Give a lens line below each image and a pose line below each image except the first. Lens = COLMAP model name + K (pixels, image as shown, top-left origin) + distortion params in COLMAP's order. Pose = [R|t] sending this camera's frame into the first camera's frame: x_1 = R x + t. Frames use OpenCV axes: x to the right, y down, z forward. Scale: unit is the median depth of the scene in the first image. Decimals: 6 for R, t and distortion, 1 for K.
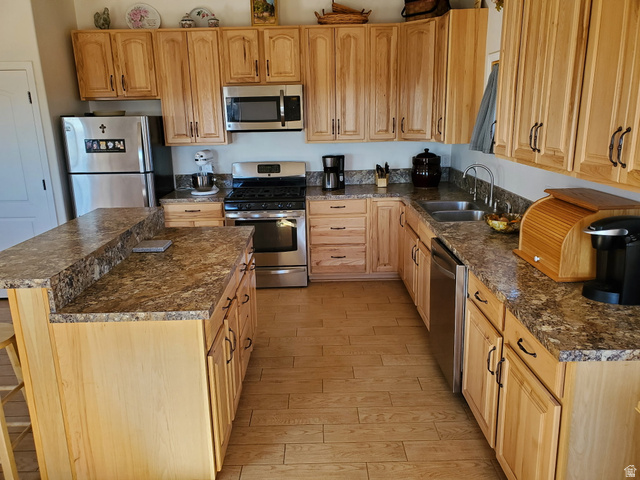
lens RADIAL K [[497.6, 0, 317.1], [0, 497.6, 238.1], [0, 0, 1]] dist [0.002649, -0.002802]
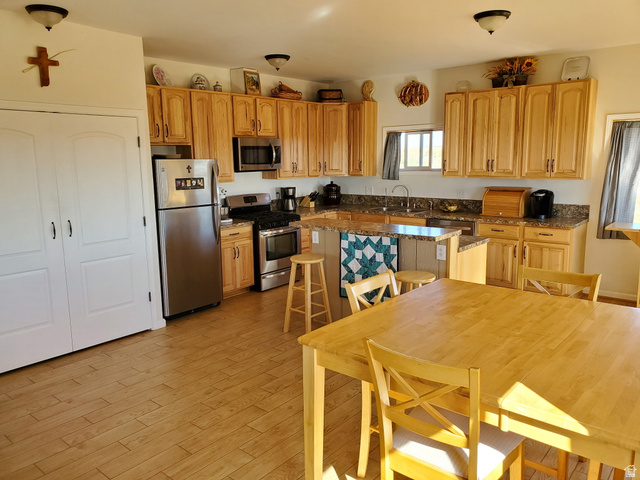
lens RADIAL K [[497.6, 0, 317.1], [0, 497.6, 238.1], [0, 0, 1]] dist [0.002649, -0.002802]
pose [[0.647108, -0.112236, 0.754092, -1.072732], [0.189927, 0.981653, -0.016876, 0.015623], [-0.738362, 0.154144, 0.656552, 0.031649]]
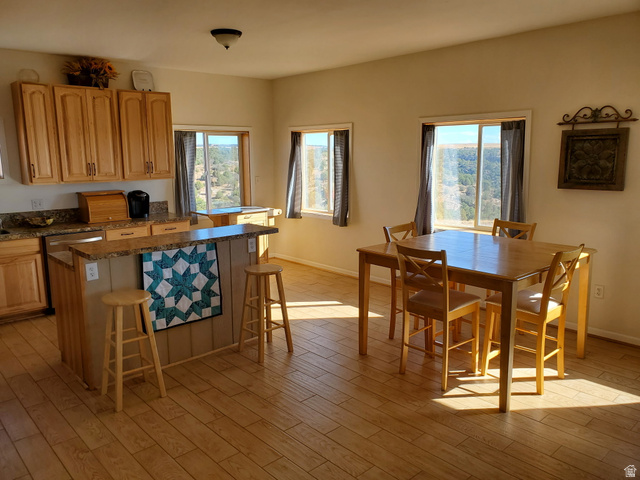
lens RADIAL K [[497.6, 0, 317.1], [0, 497.6, 238.1], [0, 0, 1]] dist [0.002649, -0.002802]
pose [[-0.670598, -0.098709, 0.735224, -1.055693], [0.209707, 0.925456, 0.315522, -0.220268], [-0.711563, 0.365770, -0.599909, 0.927178]]
